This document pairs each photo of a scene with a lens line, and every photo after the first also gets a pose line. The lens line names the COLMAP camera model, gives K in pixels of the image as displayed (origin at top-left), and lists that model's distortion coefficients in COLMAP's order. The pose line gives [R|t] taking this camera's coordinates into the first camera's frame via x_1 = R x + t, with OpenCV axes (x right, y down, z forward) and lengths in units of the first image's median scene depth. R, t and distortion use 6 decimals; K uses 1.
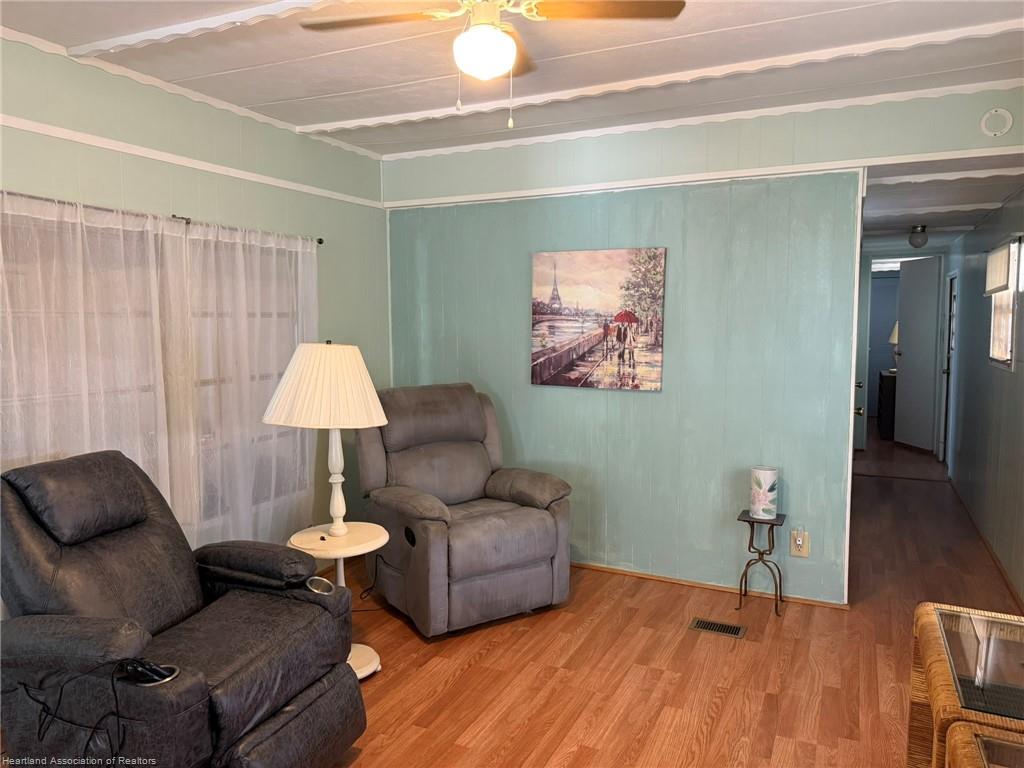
lens RADIAL K [[721.3, 0, 520.4], [0, 721.3, 384.3], [0, 0, 1]] dist [0.144871, -0.222043]
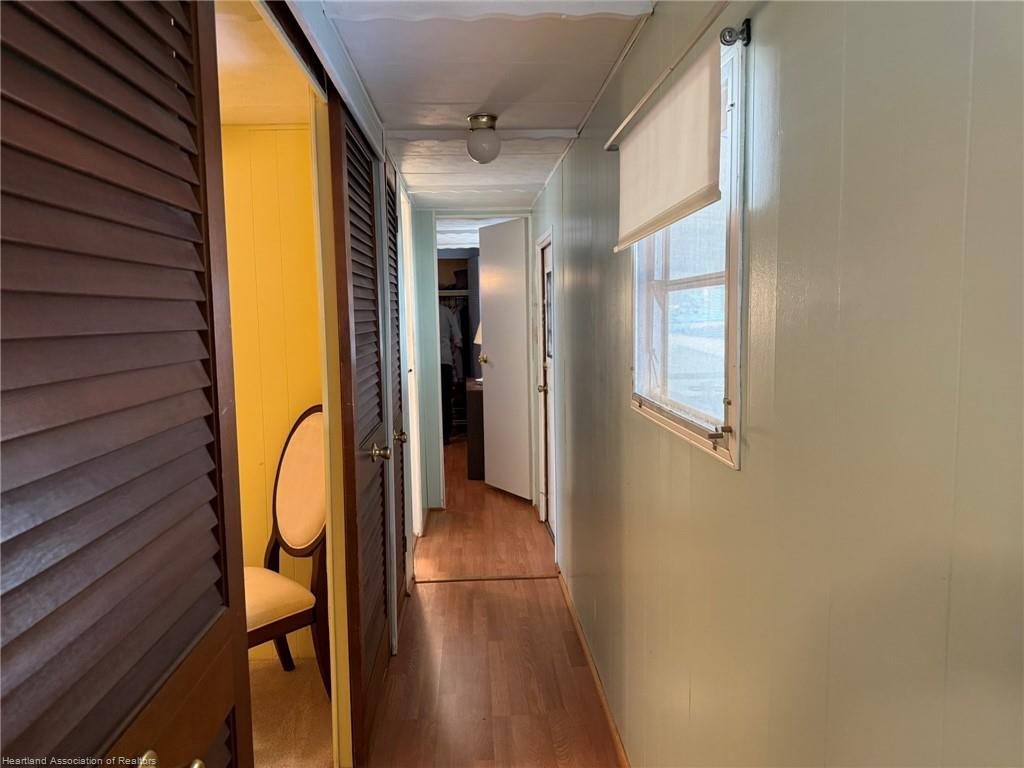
lens RADIAL K [[721.3, 0, 520.4], [0, 721.3, 384.3], [0, 0, 1]] dist [0.144871, -0.222043]
pose [[0.879069, -0.054746, 0.473541, 0.246463], [0.051204, 0.998480, 0.020380, -0.034815], [-0.473937, 0.006332, 0.880536, 0.428480]]
